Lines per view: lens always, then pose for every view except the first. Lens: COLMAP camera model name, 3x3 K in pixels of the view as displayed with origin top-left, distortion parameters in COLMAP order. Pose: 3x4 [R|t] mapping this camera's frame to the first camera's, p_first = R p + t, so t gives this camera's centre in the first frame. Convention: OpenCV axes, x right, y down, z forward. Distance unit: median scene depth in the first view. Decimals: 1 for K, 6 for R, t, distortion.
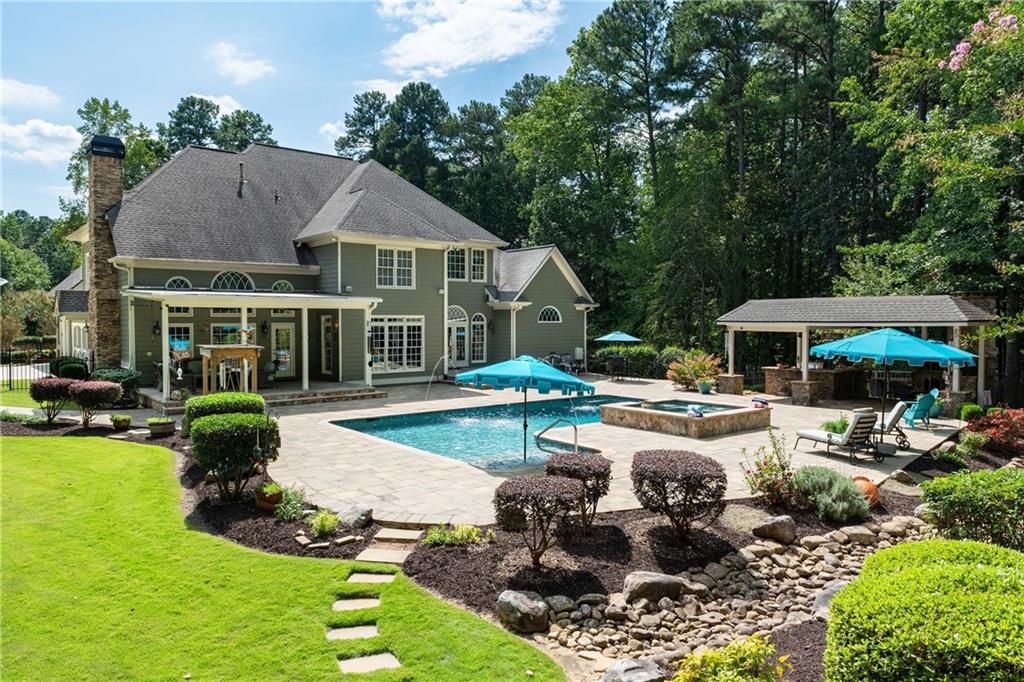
lens RADIAL K [[702.5, 0, 513.6], [0, 702.5, 340.5], [0, 0, 1]] dist [-0.002245, -0.000908]
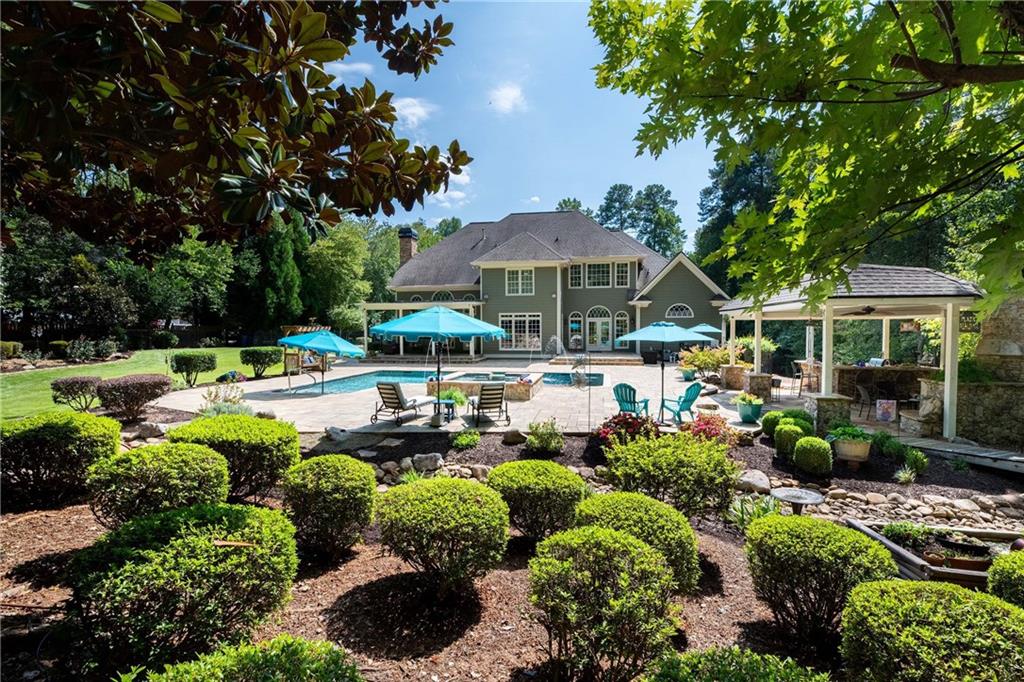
lens RADIAL K [[469.7, 0, 514.8], [0, 469.7, 338.7], [0, 0, 1]] dist [0.003306, 0.000077]
pose [[0.620379, 0.017996, -0.784096, 0.610426], [-0.020097, 0.999773, 0.007045, 0.012720], [0.784045, 0.011388, 0.620600, 0.353896]]
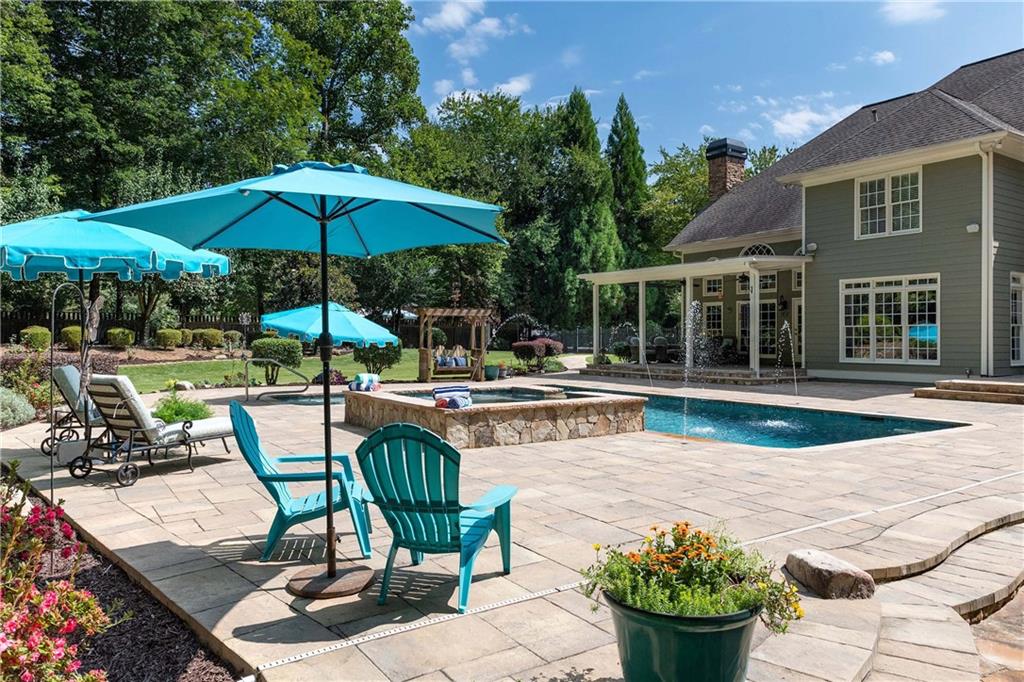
lens RADIAL K [[702.5, 0, 512.2], [0, 702.5, 341.1], [0, 0, 1]] dist [-0.002245, -0.000908]
pose [[-0.121876, 0.007078, -0.992520, 0.517535], [-0.027293, 0.999573, 0.010480, 0.026674], [0.992170, 0.028366, -0.121631, 0.717603]]
